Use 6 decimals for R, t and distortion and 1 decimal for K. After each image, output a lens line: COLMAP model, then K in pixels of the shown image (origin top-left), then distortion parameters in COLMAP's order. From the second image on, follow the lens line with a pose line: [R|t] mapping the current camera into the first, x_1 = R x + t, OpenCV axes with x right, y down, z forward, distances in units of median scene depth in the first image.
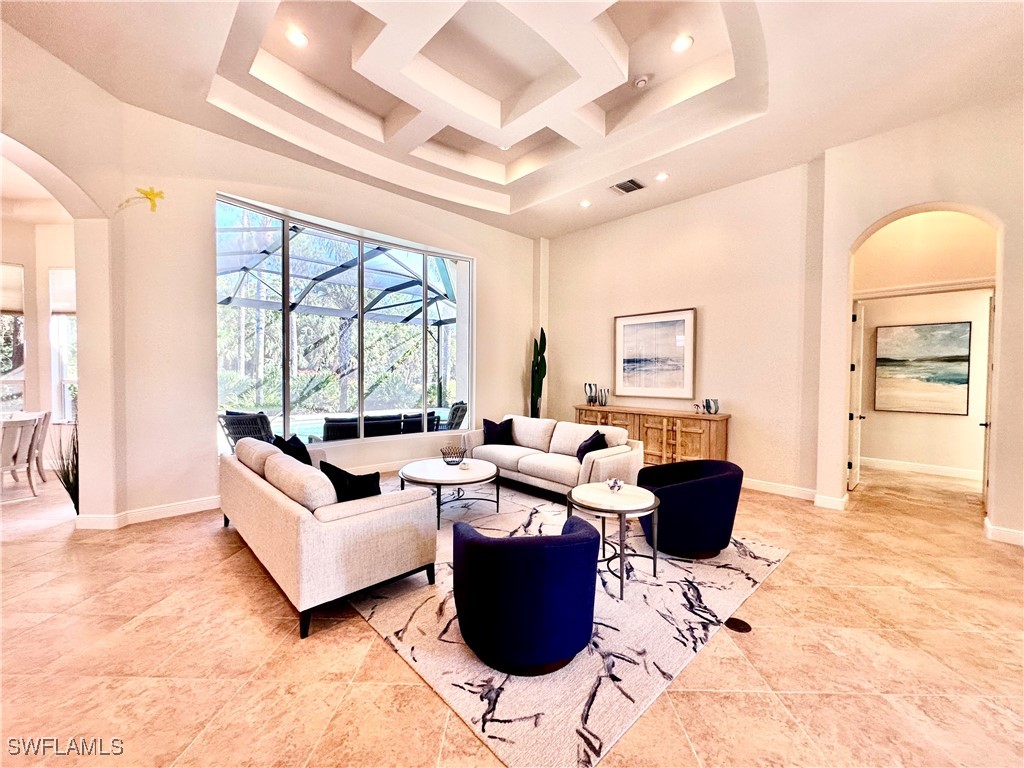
lens RADIAL K [[411.3, 0, 510.5], [0, 411.3, 378.9], [0, 0, 1]] dist [-0.006541, 0.001104]
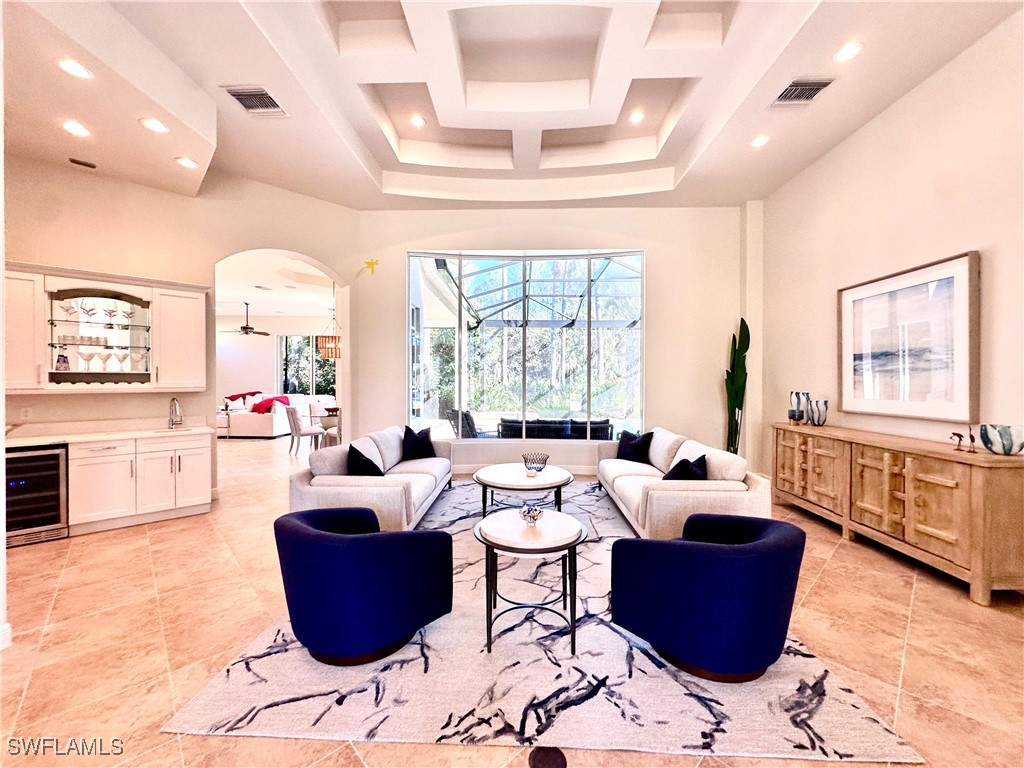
lens RADIAL K [[411.3, 0, 509.2], [0, 411.3, 379.8], [0, 0, 1]] dist [-0.006541, 0.001104]
pose [[0.700875, -0.008193, -0.713237, 0.429175], [-0.004615, 0.999861, -0.016021, 0.004525], [0.713269, 0.014520, 0.700740, 0.218626]]
